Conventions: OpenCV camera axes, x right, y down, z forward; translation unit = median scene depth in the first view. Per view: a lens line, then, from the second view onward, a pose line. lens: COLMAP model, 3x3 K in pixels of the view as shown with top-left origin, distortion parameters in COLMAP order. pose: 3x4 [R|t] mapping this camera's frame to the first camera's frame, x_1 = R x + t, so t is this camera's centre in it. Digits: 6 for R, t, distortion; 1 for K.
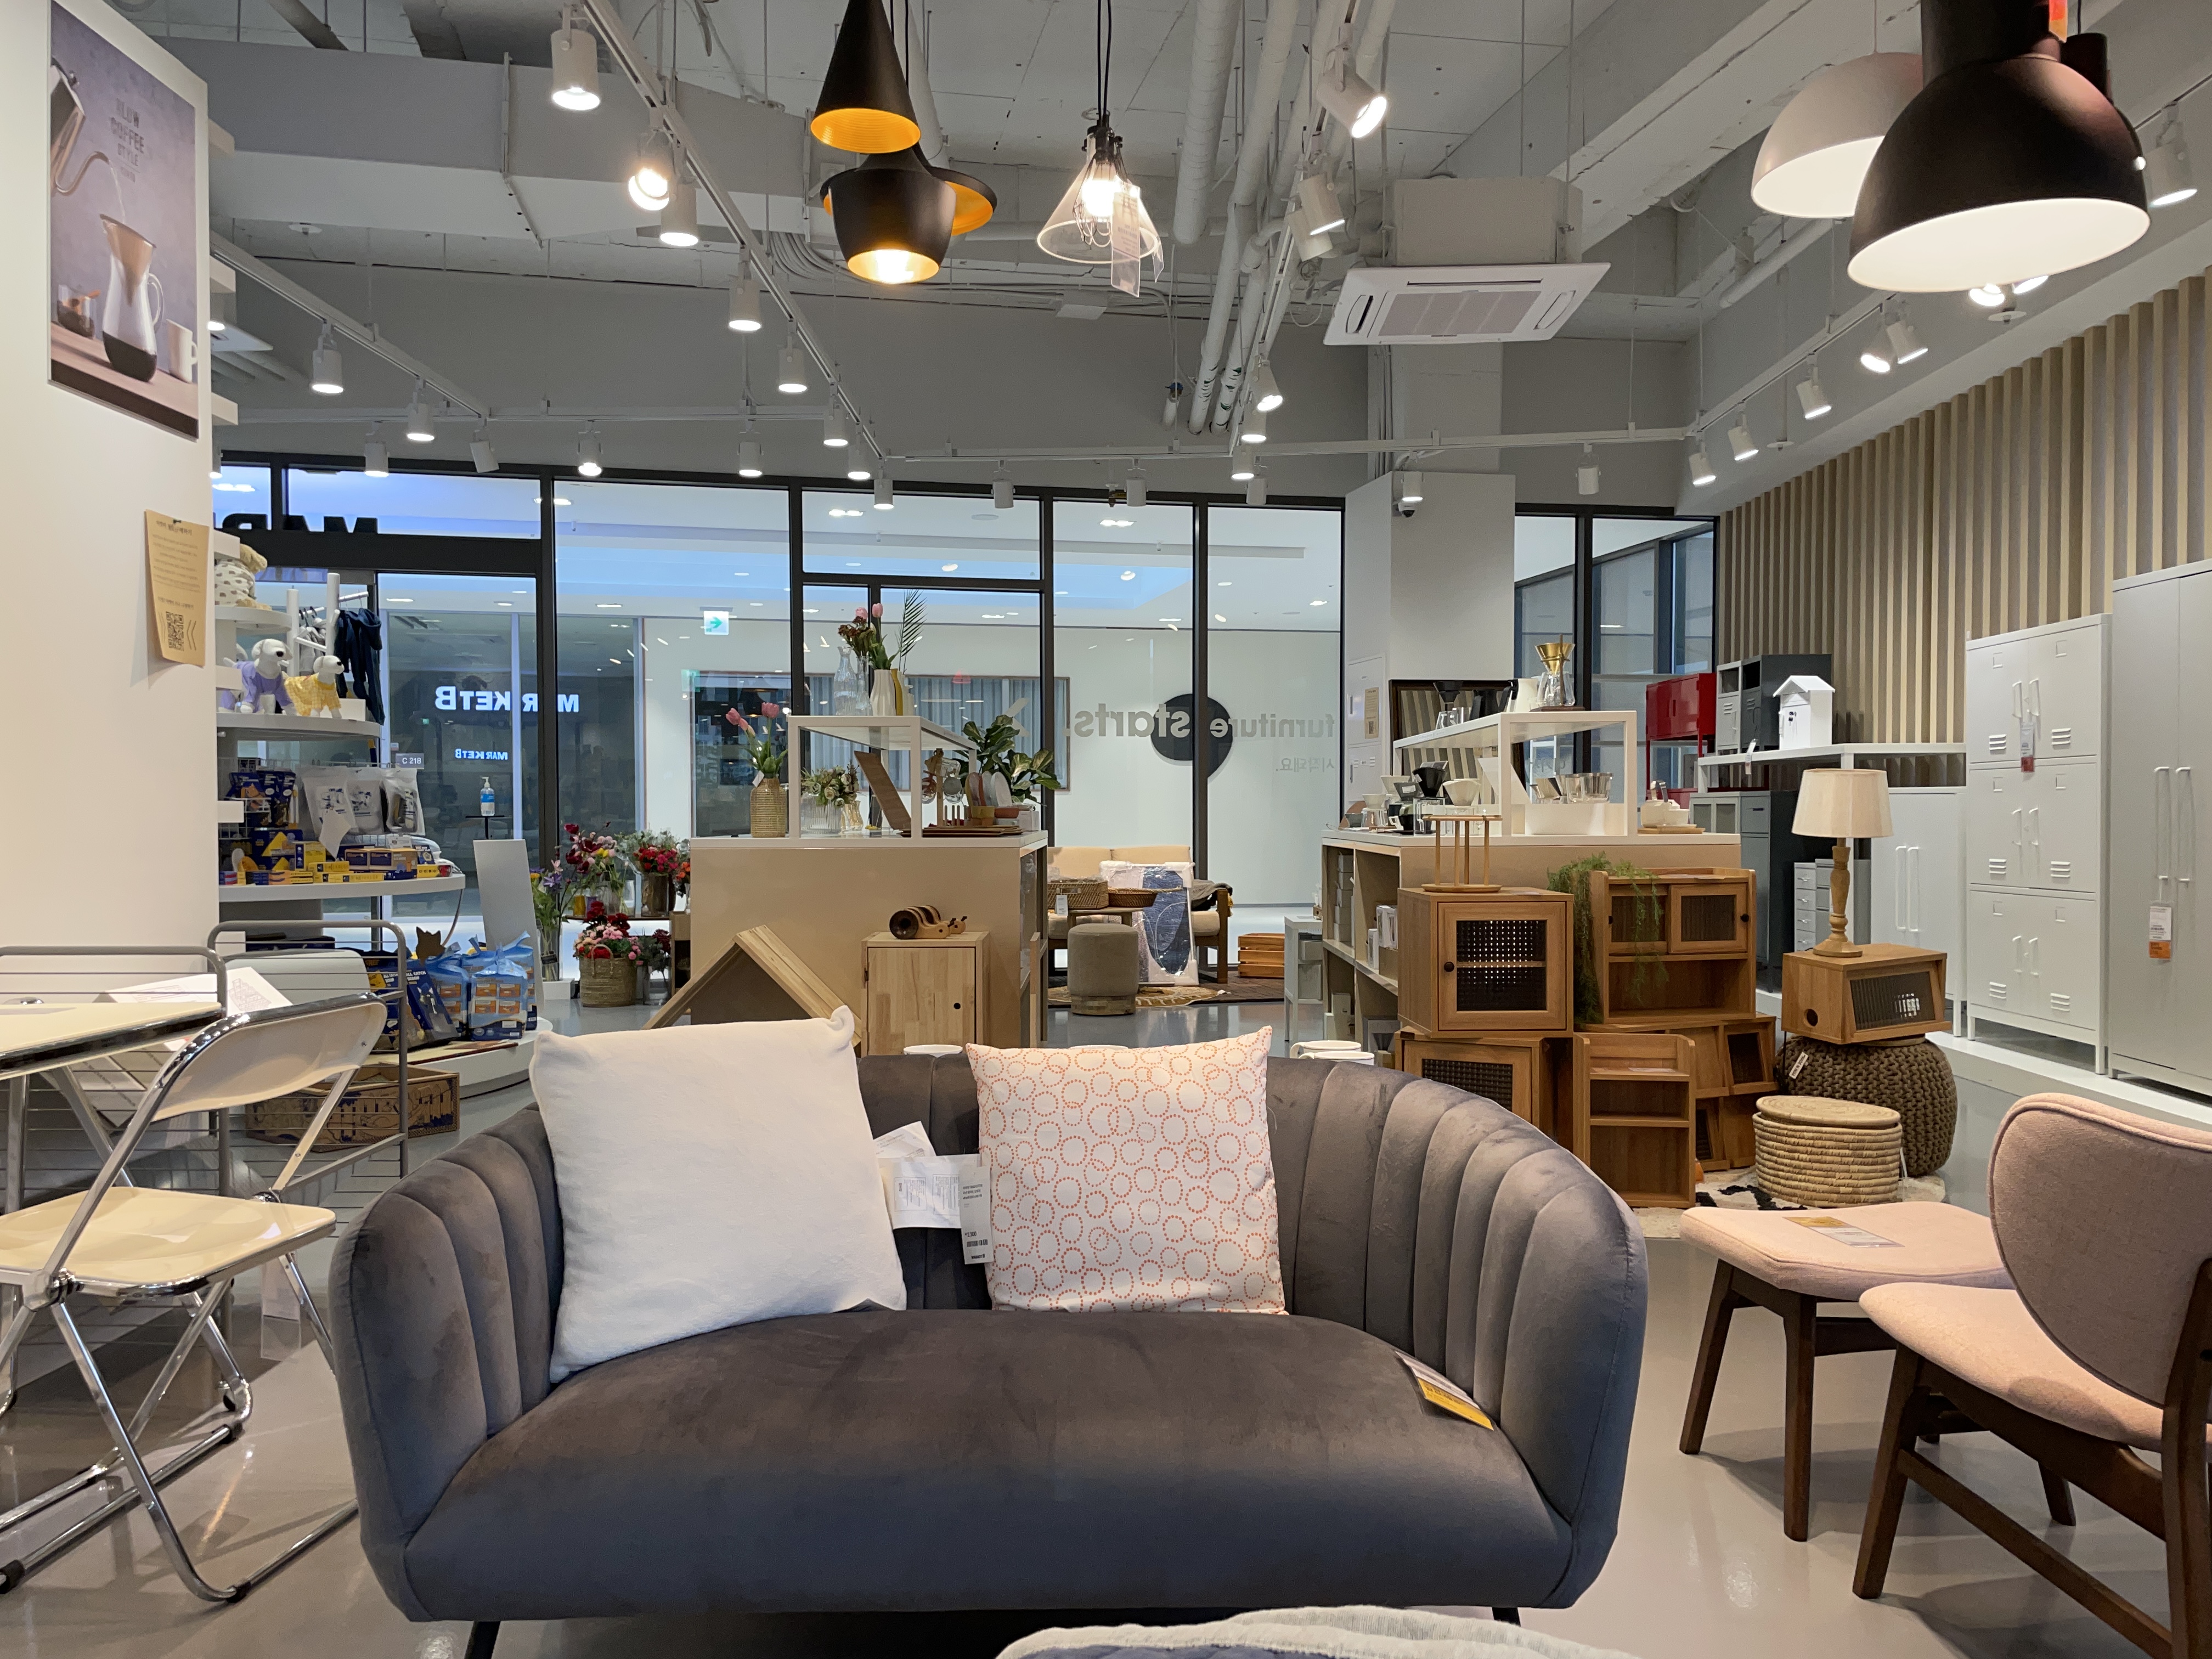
lens RADIAL K [[1672.2, 0, 1106.0], [0, 1672.2, 829.5], [0, 0, 1]] dist [-0.000425, -0.003216]
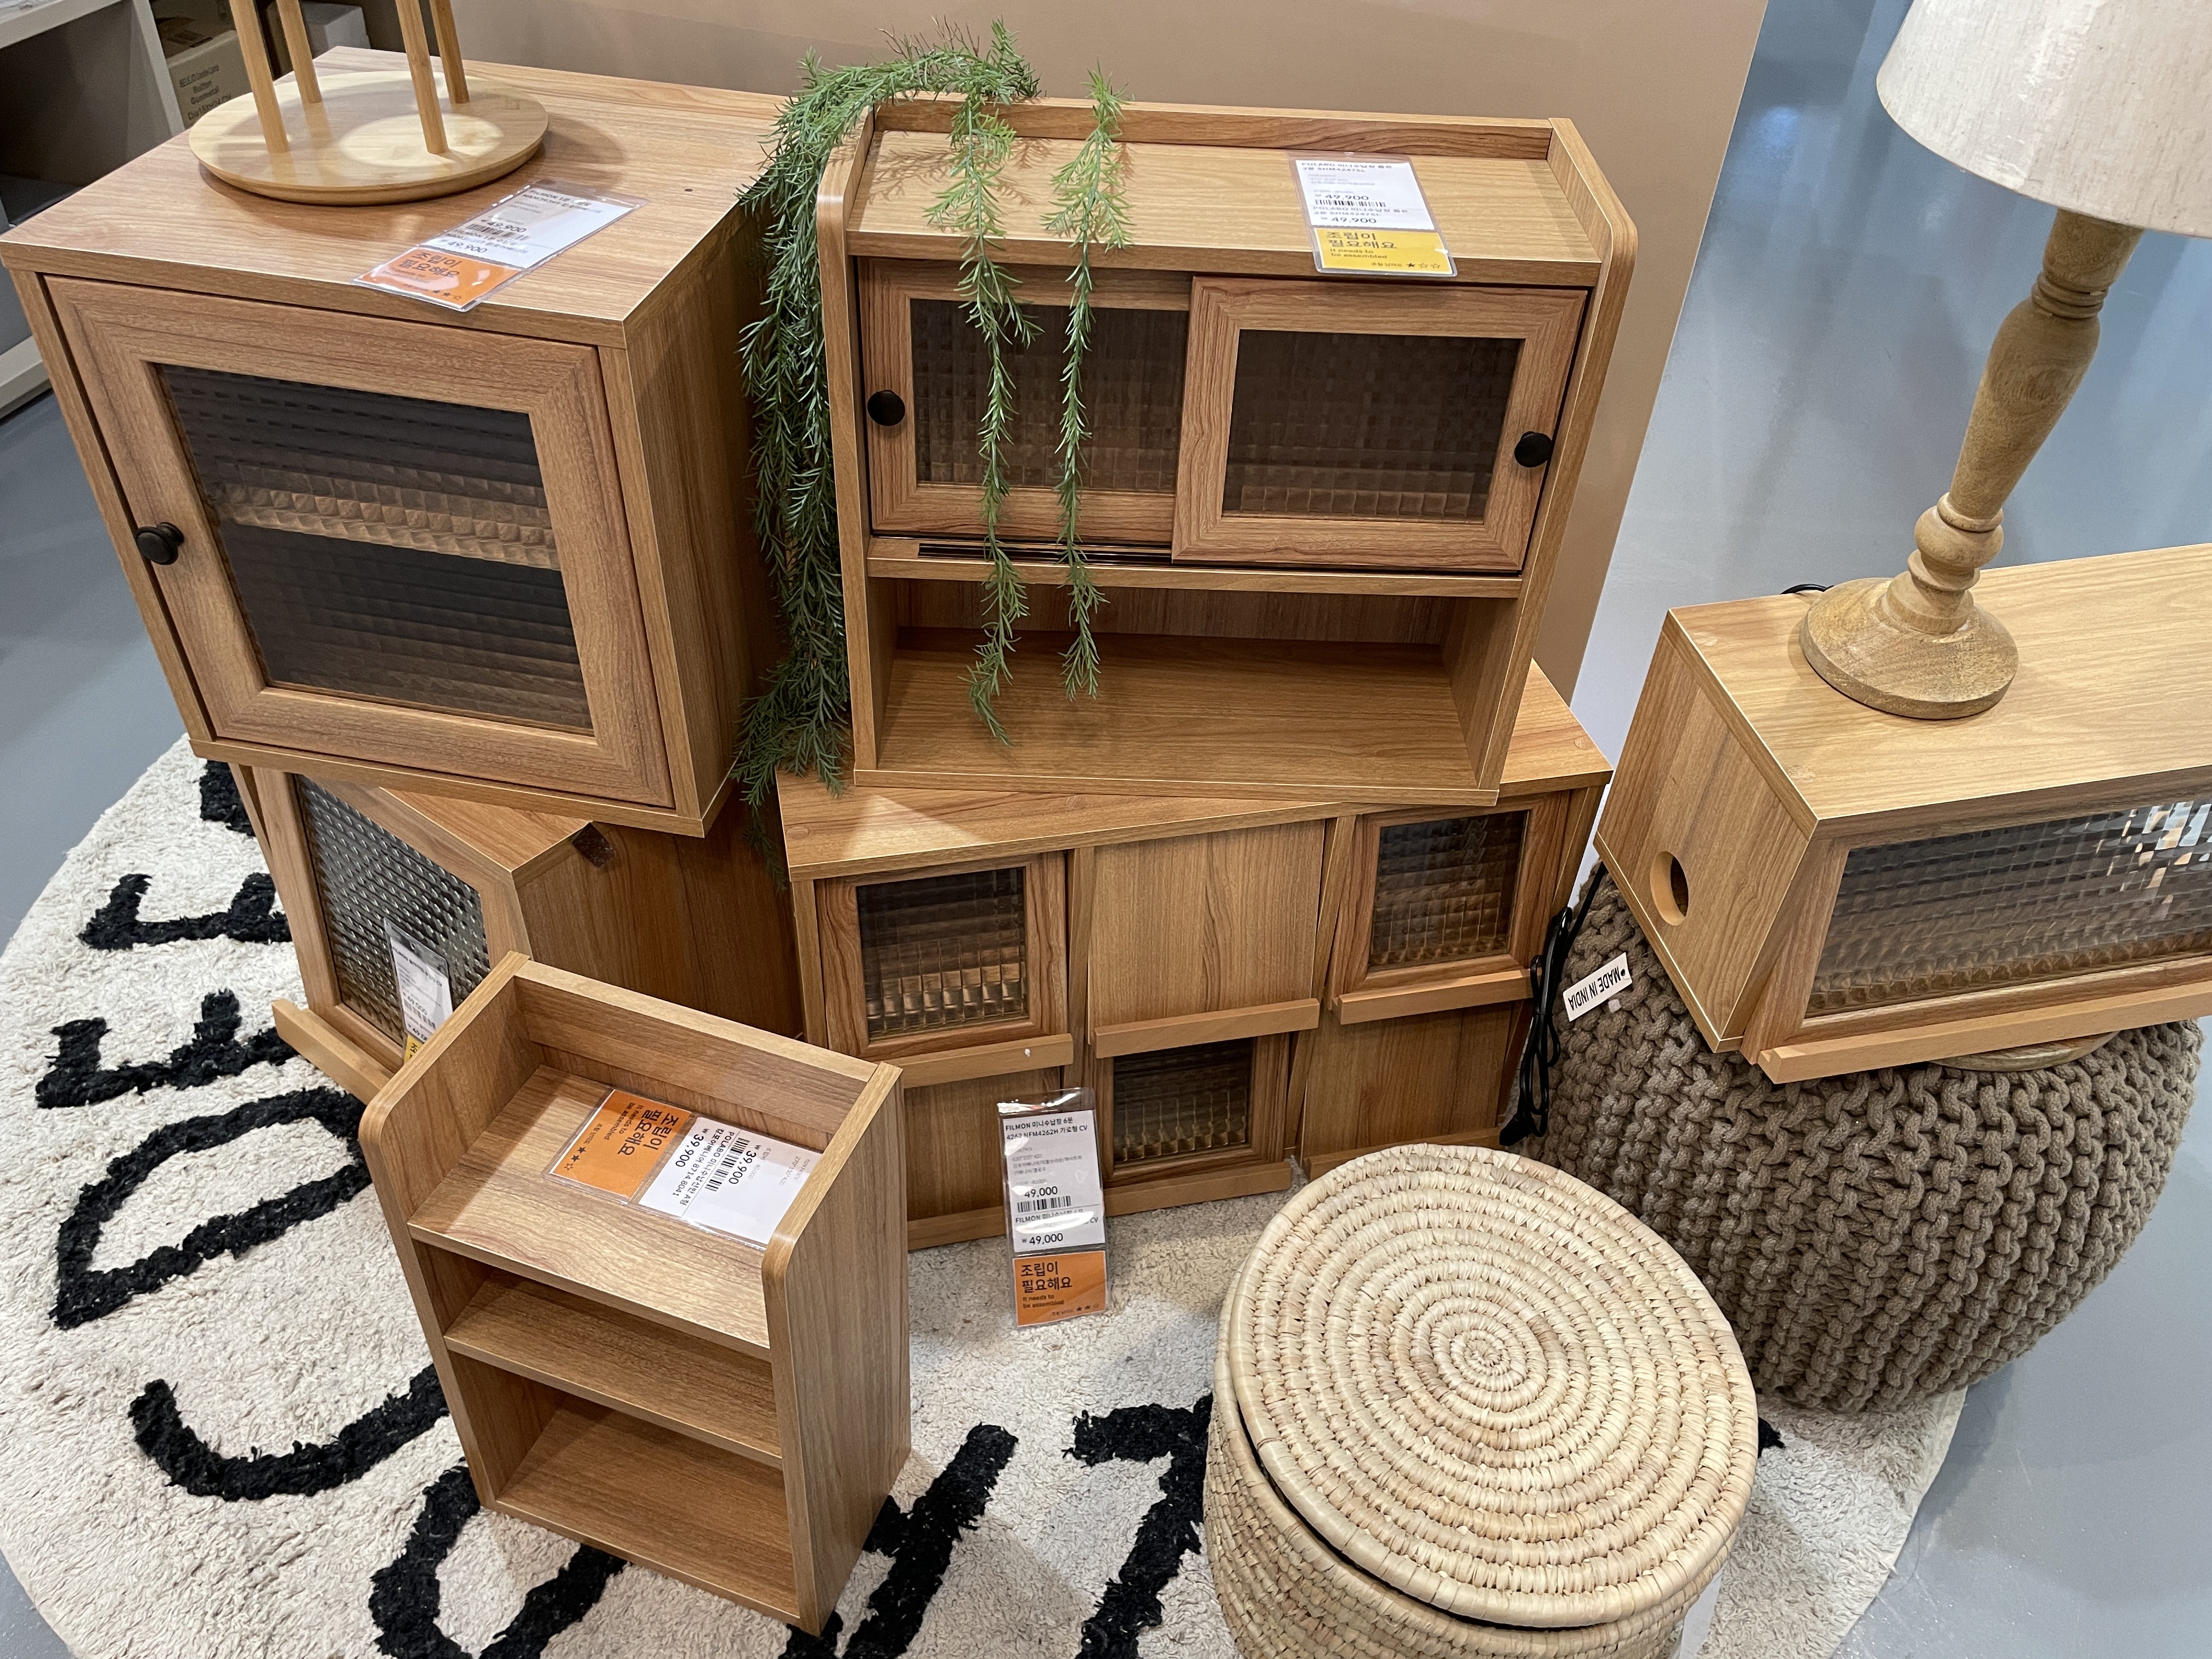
lens RADIAL K [[1672.2, 0, 1106.0], [0, 1672.2, 829.5], [0, 0, 1]] dist [-0.000425, -0.003216]
pose [[0.986993, 0.136642, -0.084700, 0.353378], [-0.039840, 0.718318, 0.694573, -0.054422], [0.155749, -0.682164, 0.714419, 0.813253]]
